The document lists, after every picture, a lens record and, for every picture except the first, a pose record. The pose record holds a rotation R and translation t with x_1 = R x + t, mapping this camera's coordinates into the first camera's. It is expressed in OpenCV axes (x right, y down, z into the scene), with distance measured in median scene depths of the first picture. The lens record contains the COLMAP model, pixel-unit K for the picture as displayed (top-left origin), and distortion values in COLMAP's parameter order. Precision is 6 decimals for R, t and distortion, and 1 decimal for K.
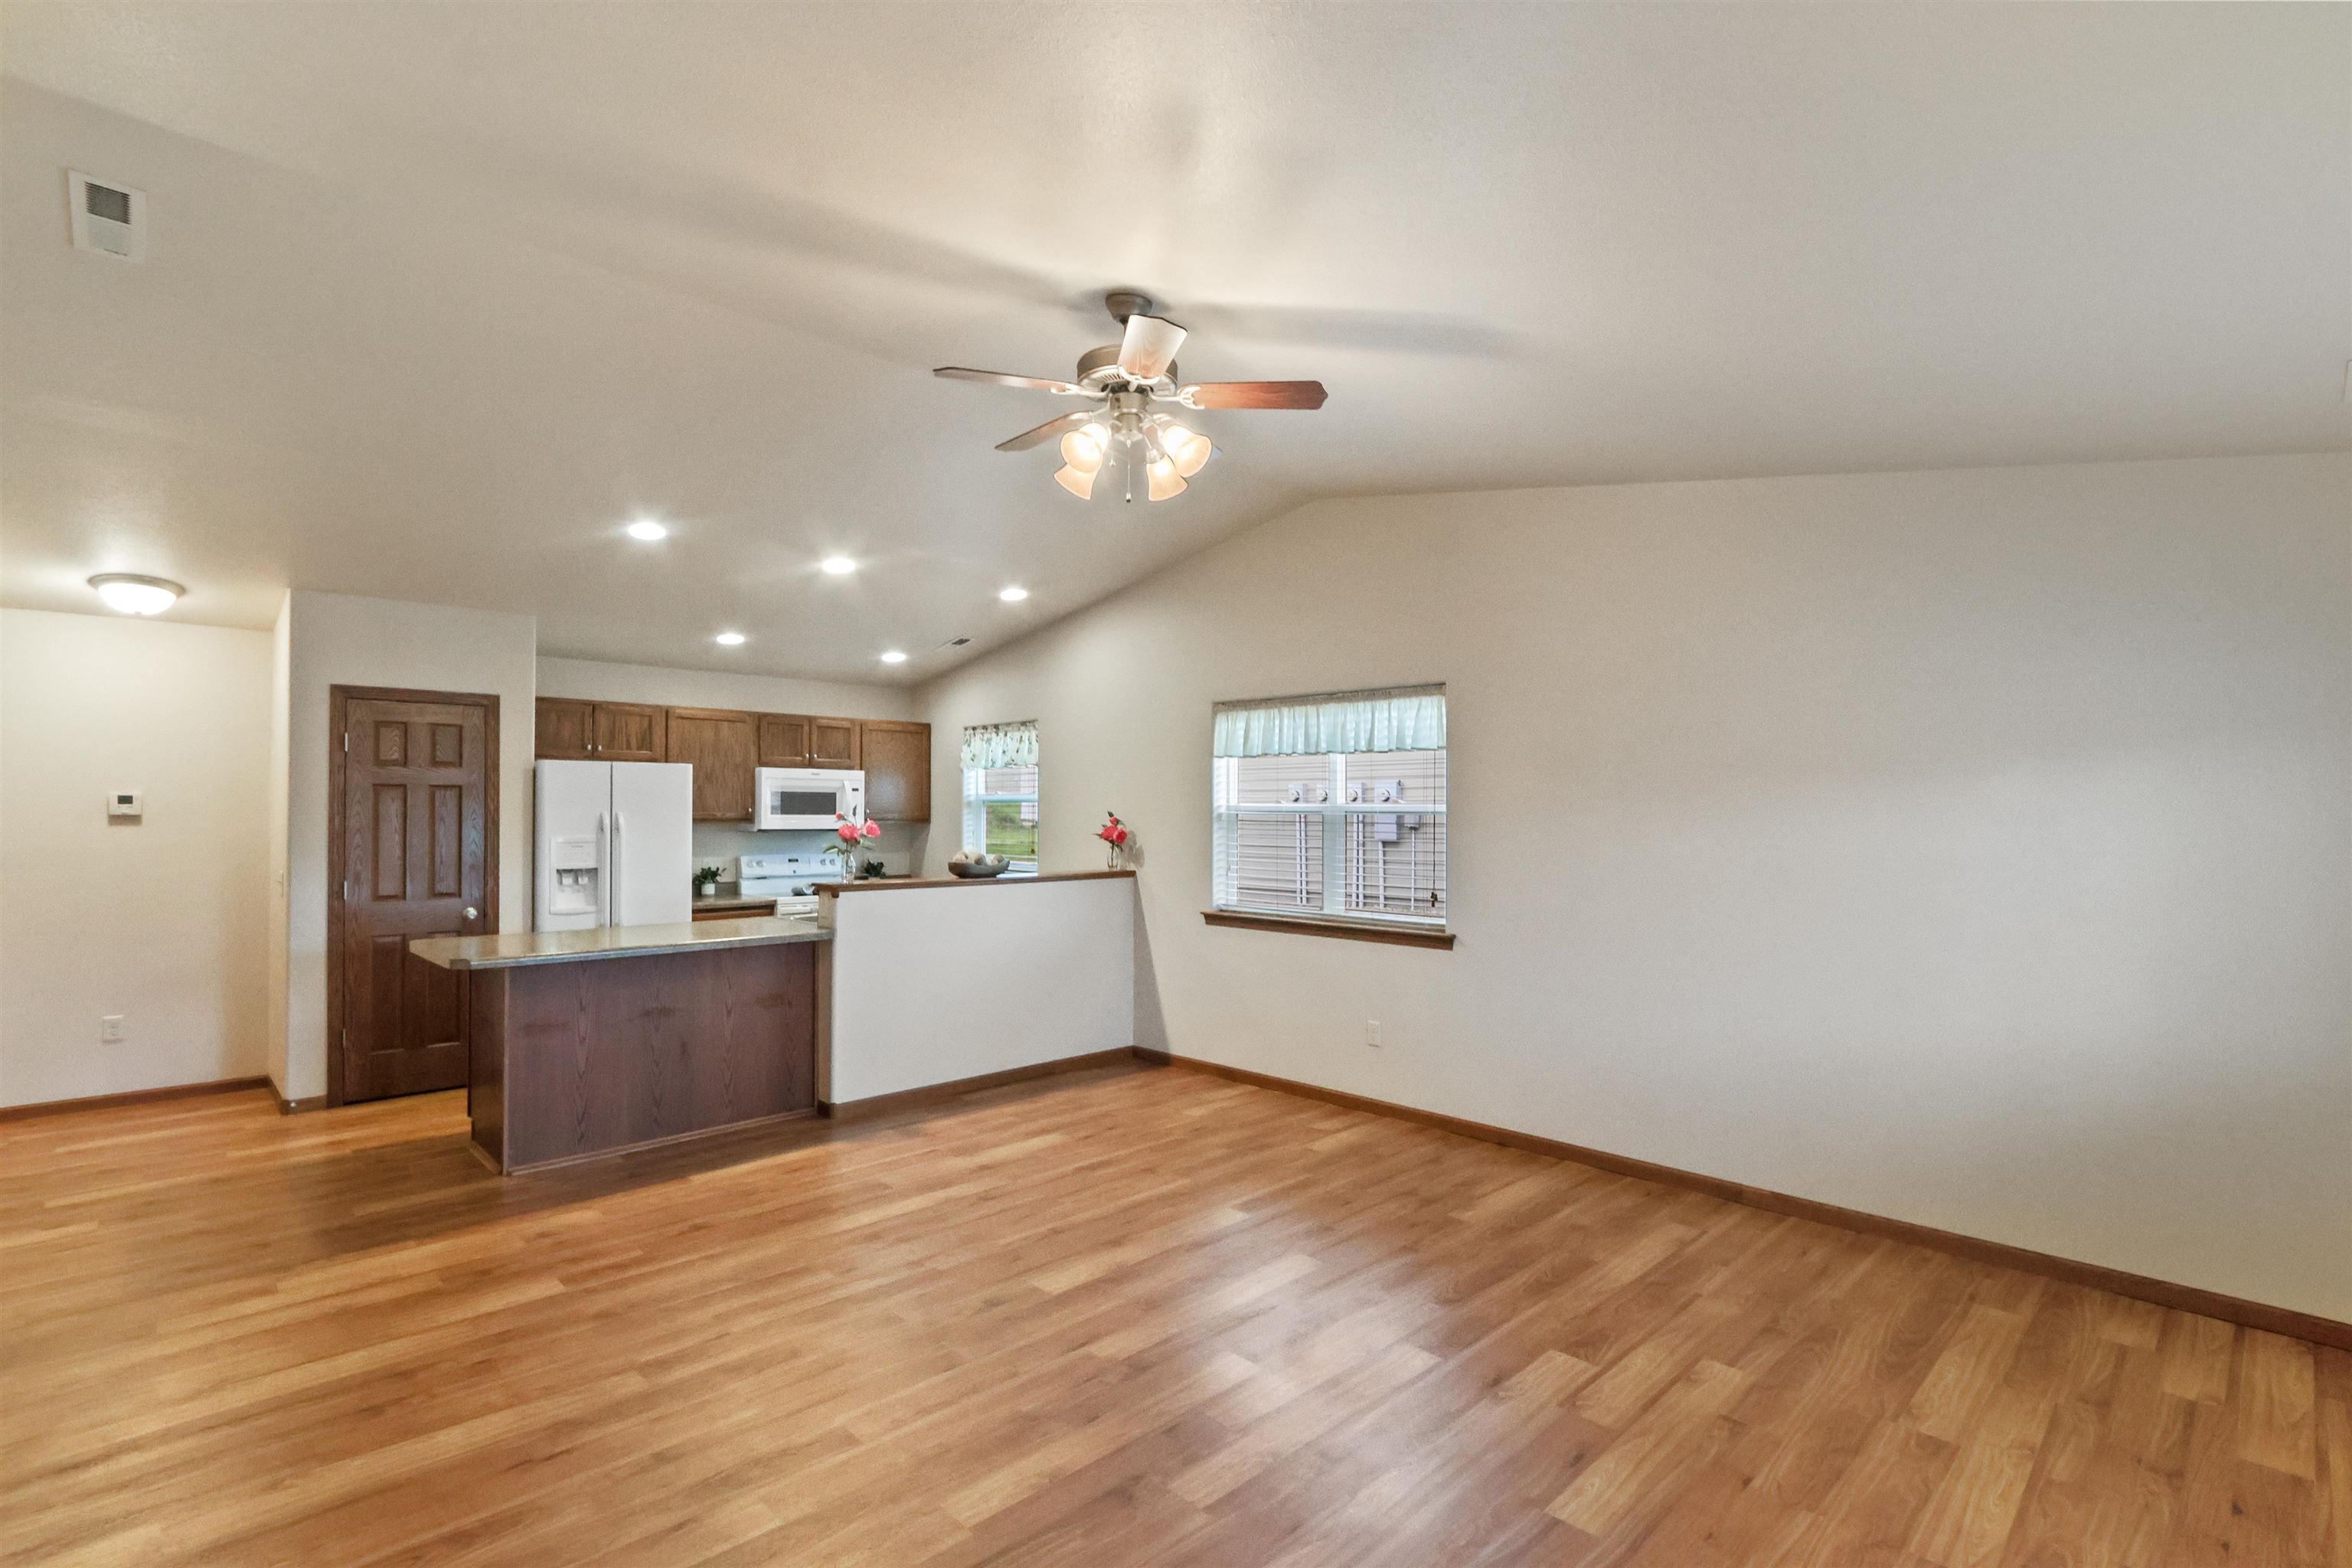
lens RADIAL K [[1095.0, 0, 1157.5], [0, 1095.0, 809.4], [0, 0, 1]] dist [-0.000824, 0.000476]
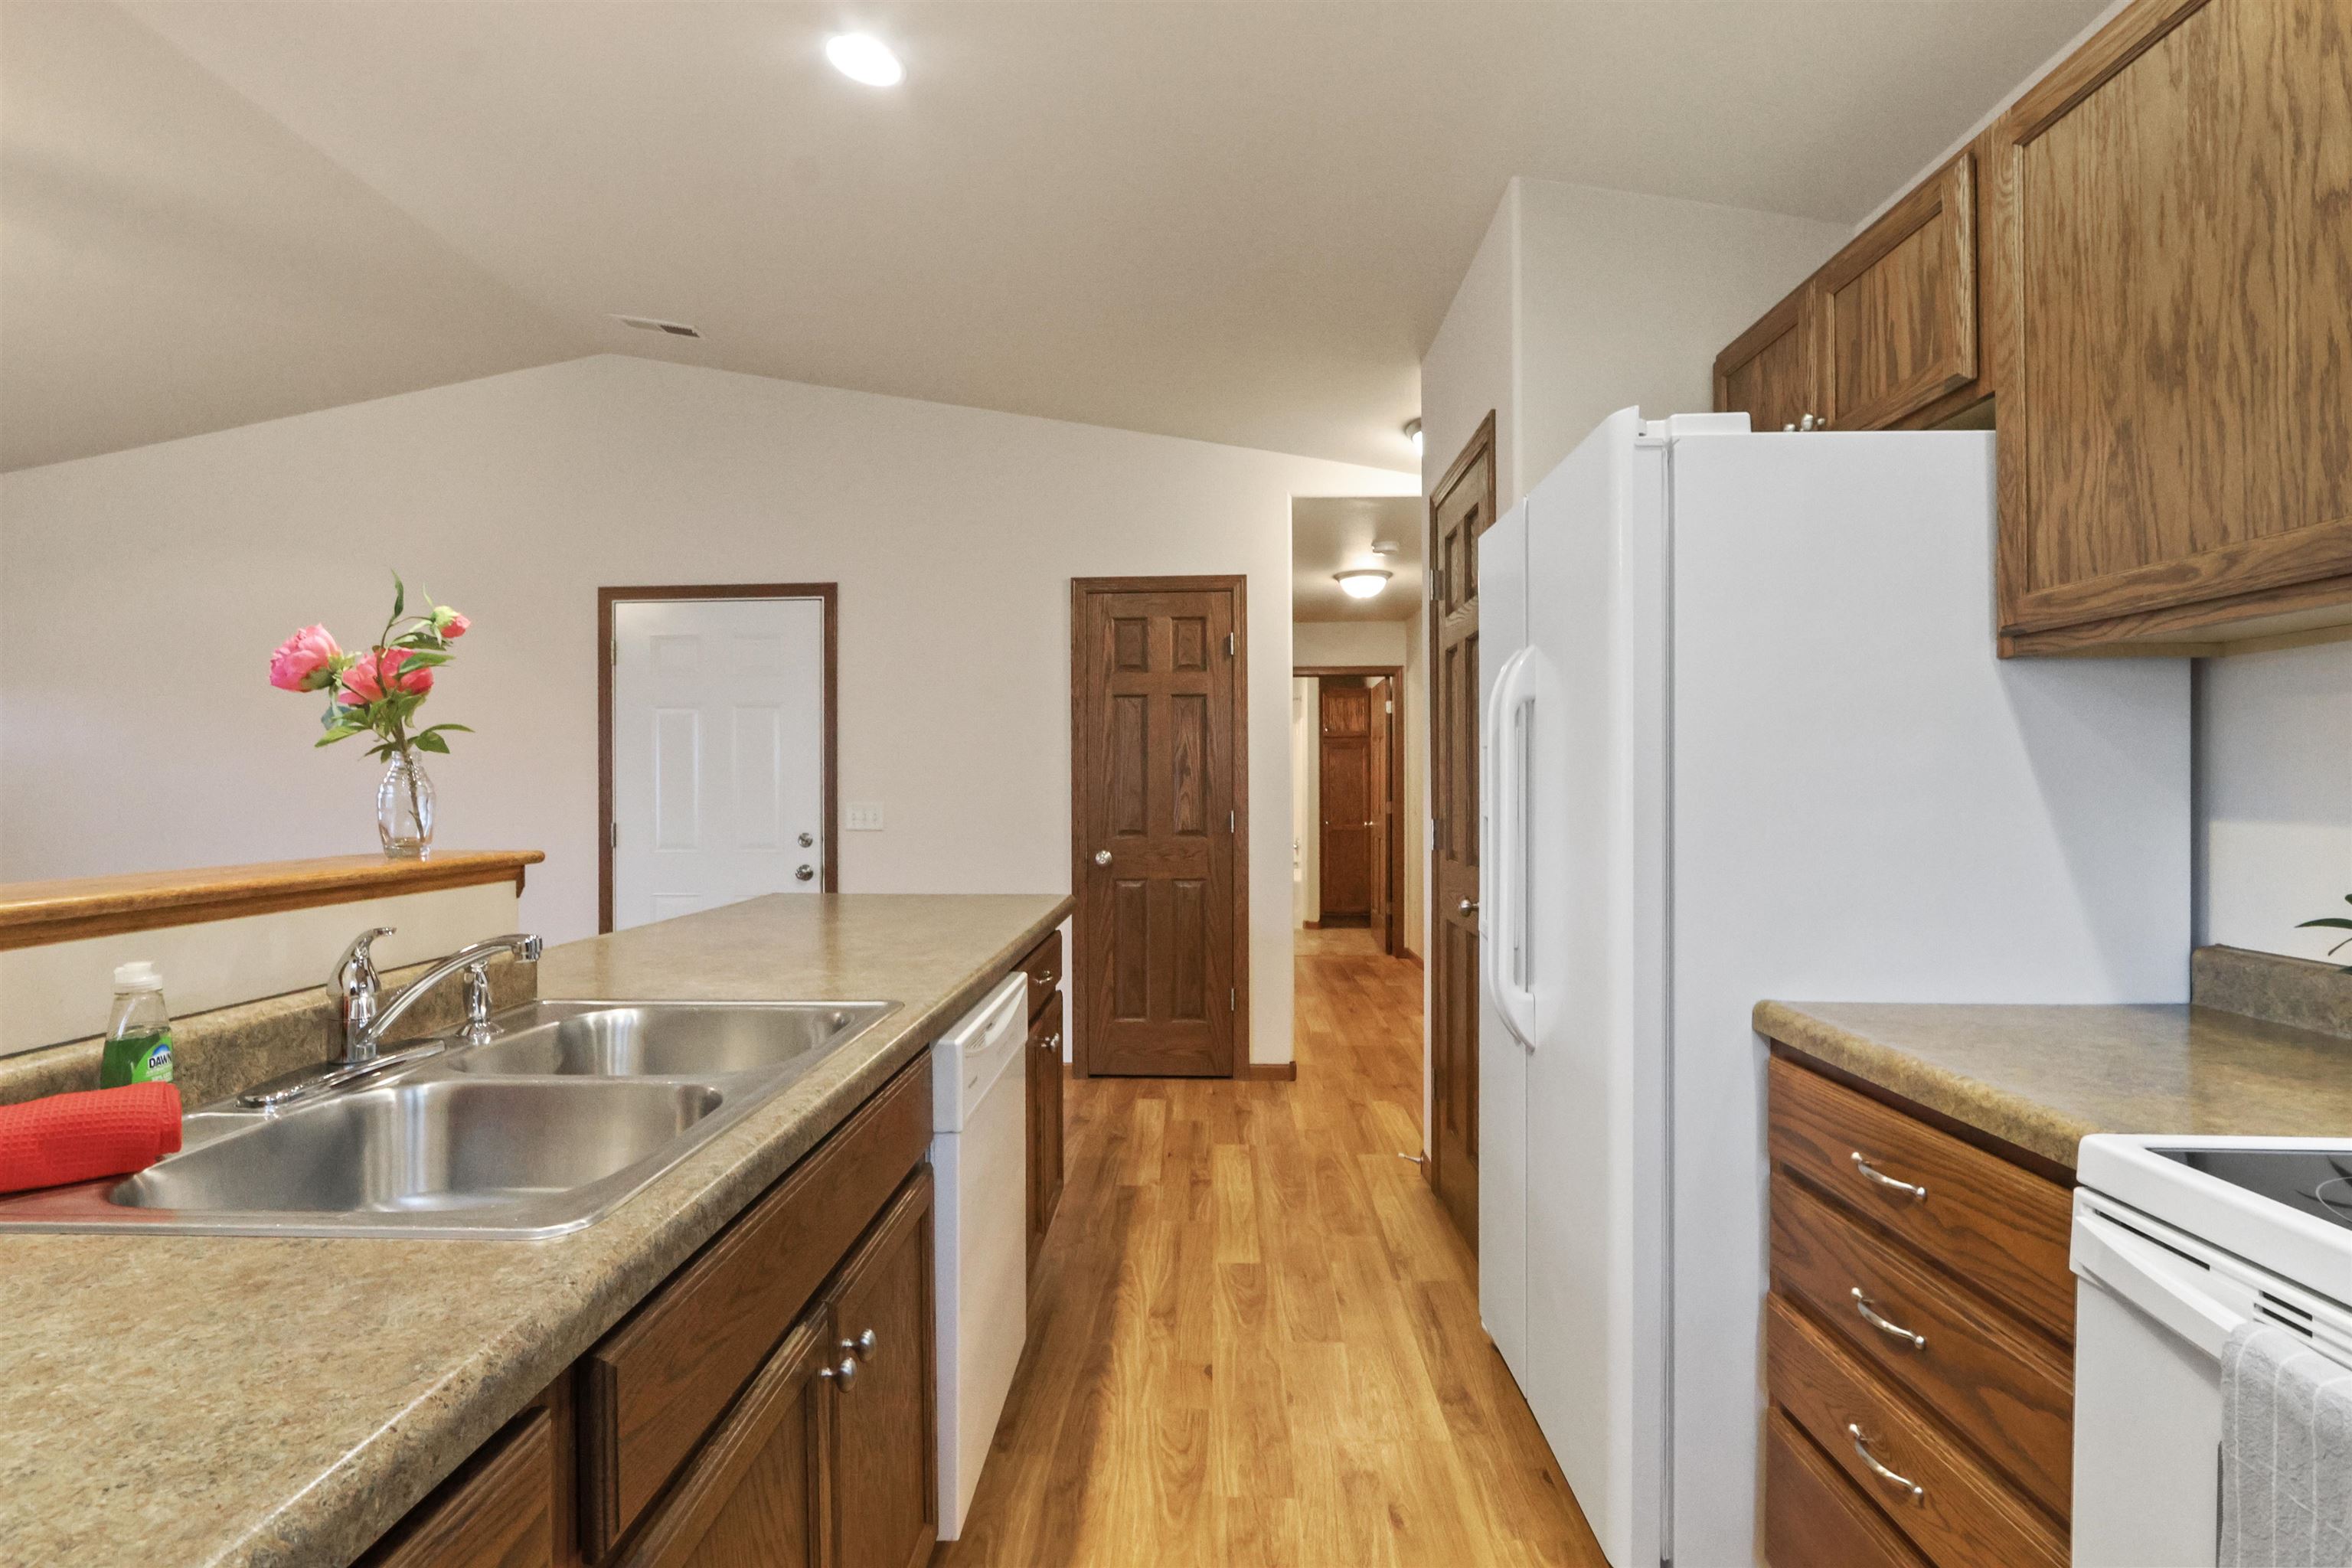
lens RADIAL K [[1089.0, 0, 1170.1], [0, 1089.0, 807.2], [0, 0, 1]] dist [-0.006833, 0.000781]
pose [[-0.708998, 0.008526, -0.705159, -0.190024], [0.000604, 0.999934, 0.011483, 0.043877], [0.705211, 0.007716, -0.708956, 1.110908]]
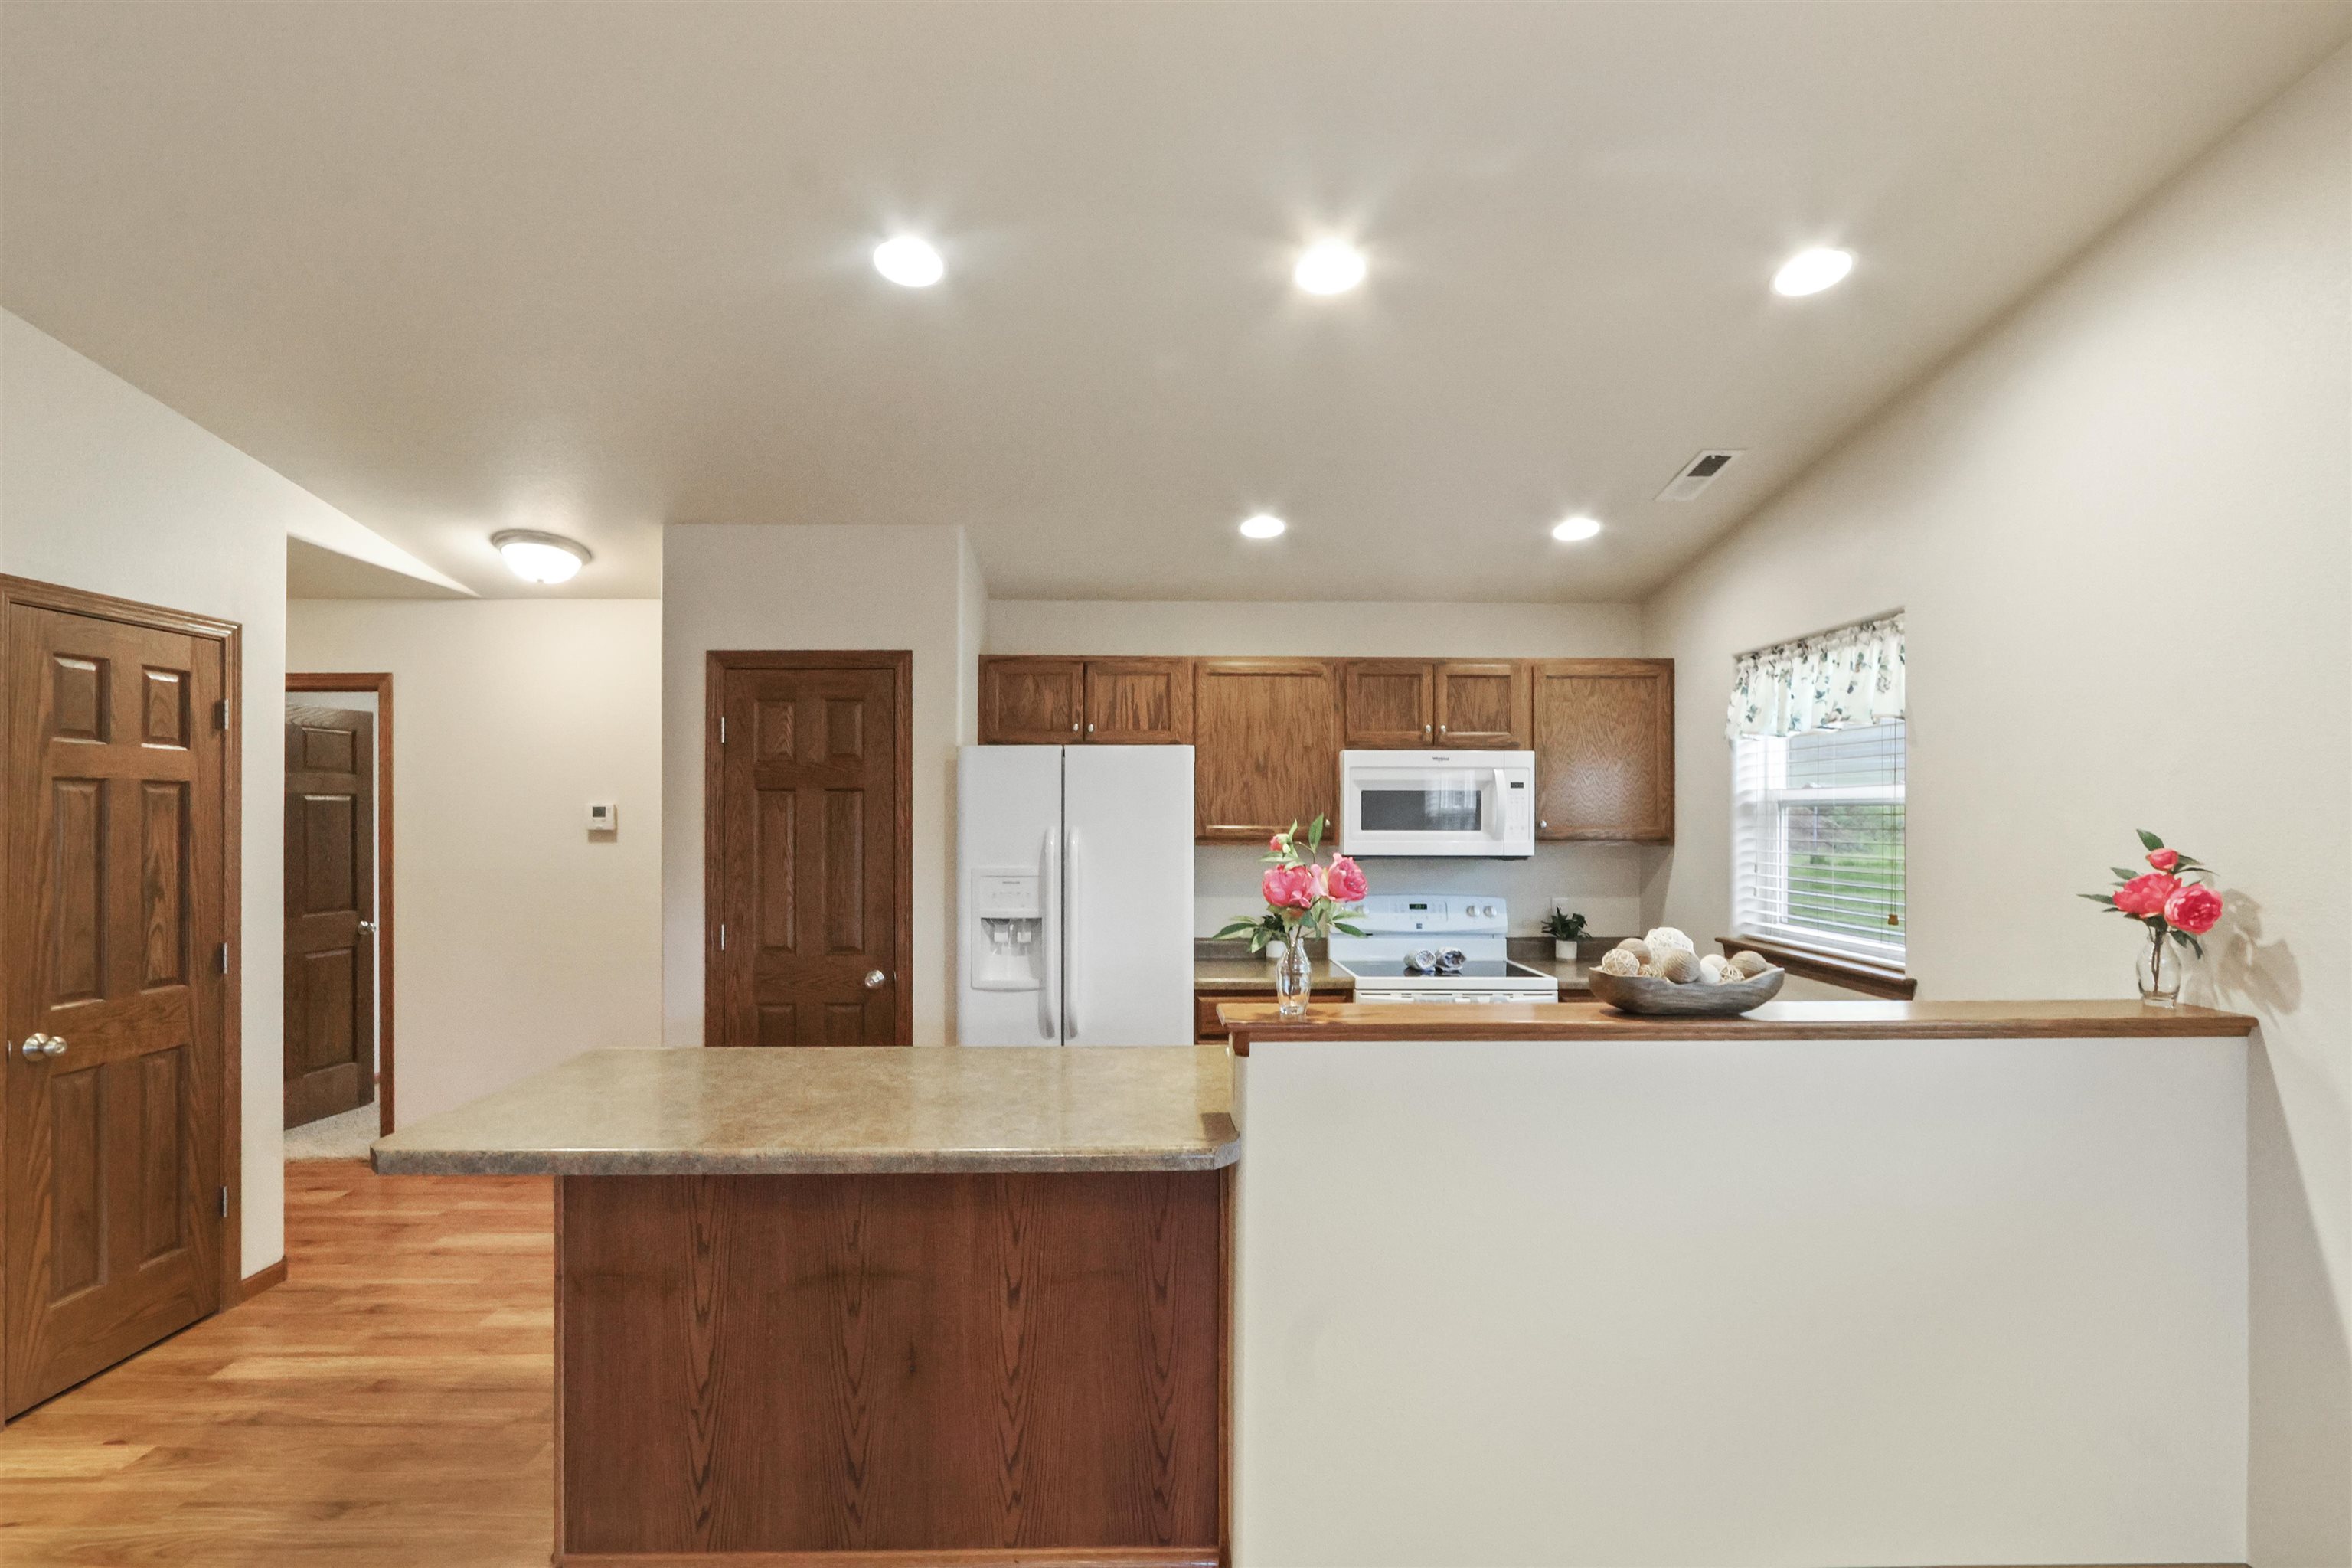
lens RADIAL K [[1081.3, 0, 1170.7], [0, 1081.3, 811.2], [0, 0, 1]] dist [-0.004145, 0.000268]
pose [[0.737301, -0.004525, -0.675550, -0.042213], [0.003385, 0.999990, -0.003004, -0.004418], [0.675556, -0.000071, 0.737309, 0.570905]]
